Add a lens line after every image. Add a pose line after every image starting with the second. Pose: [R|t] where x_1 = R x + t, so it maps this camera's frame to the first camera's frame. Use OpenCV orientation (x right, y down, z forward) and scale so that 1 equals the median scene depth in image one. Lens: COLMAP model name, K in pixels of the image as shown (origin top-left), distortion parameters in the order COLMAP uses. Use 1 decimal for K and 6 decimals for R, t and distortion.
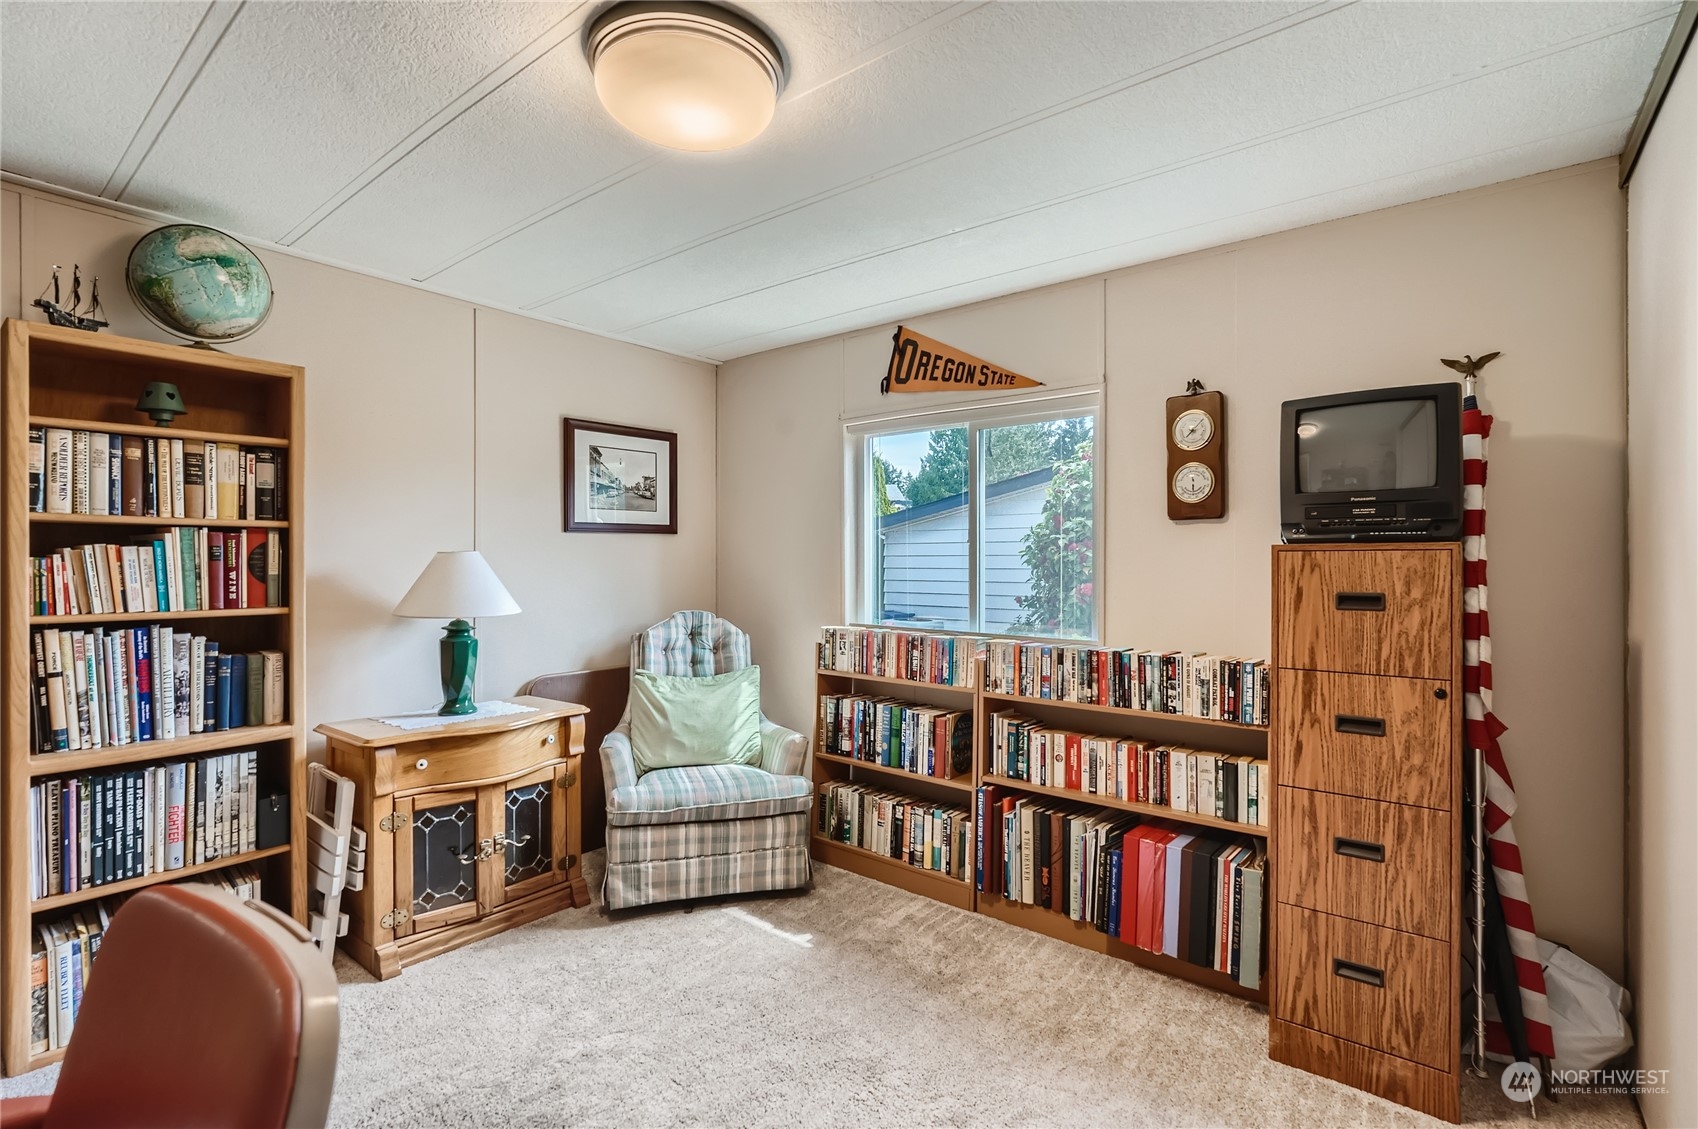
lens RADIAL K [[771.5, 0, 847.1], [0, 771.5, 568.6], [0, 0, 1]] dist [-0.005874, -0.001130]
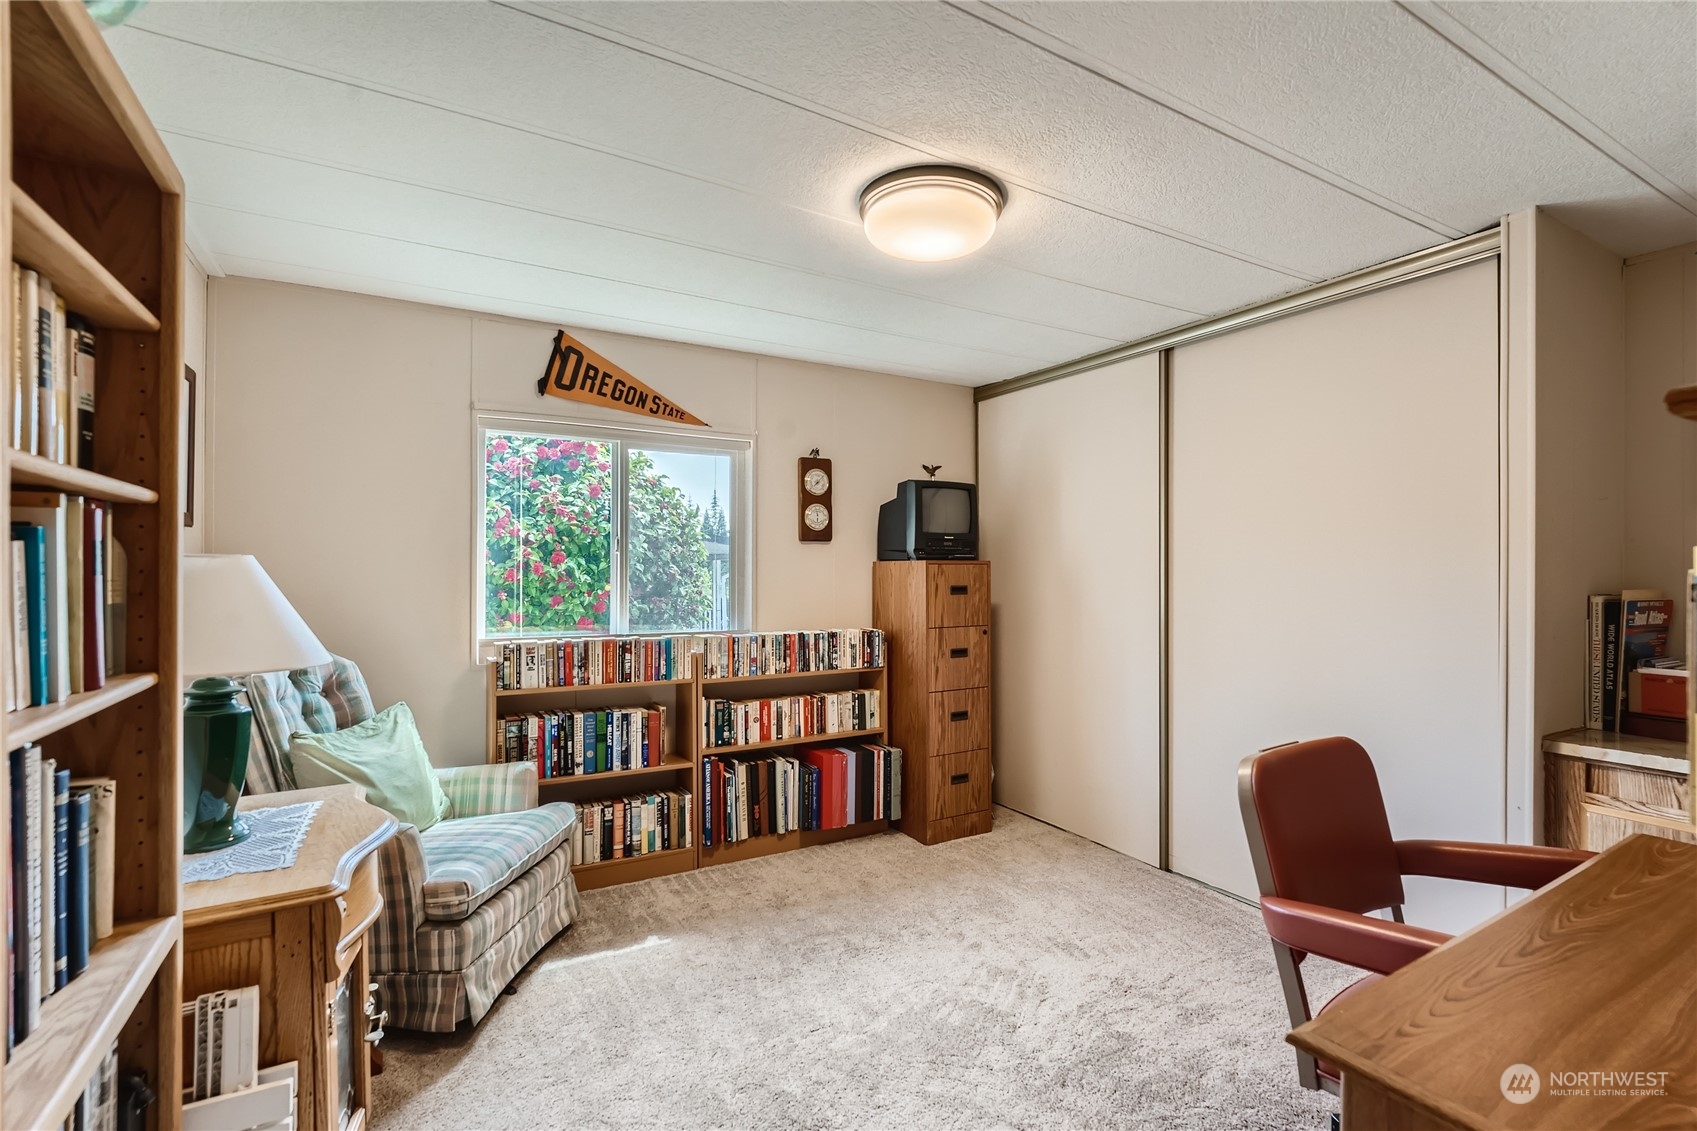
lens RADIAL K [[771.0, 0, 847.1], [0, 771.0, 565.2], [0, 0, 1]] dist [-0.005874, -0.001130]
pose [[0.369974, 0.000315, 0.929042, -0.879861], [0.006061, 0.999978, -0.002753, -0.012005], [-0.929022, 0.006649, 0.369964, 0.369465]]
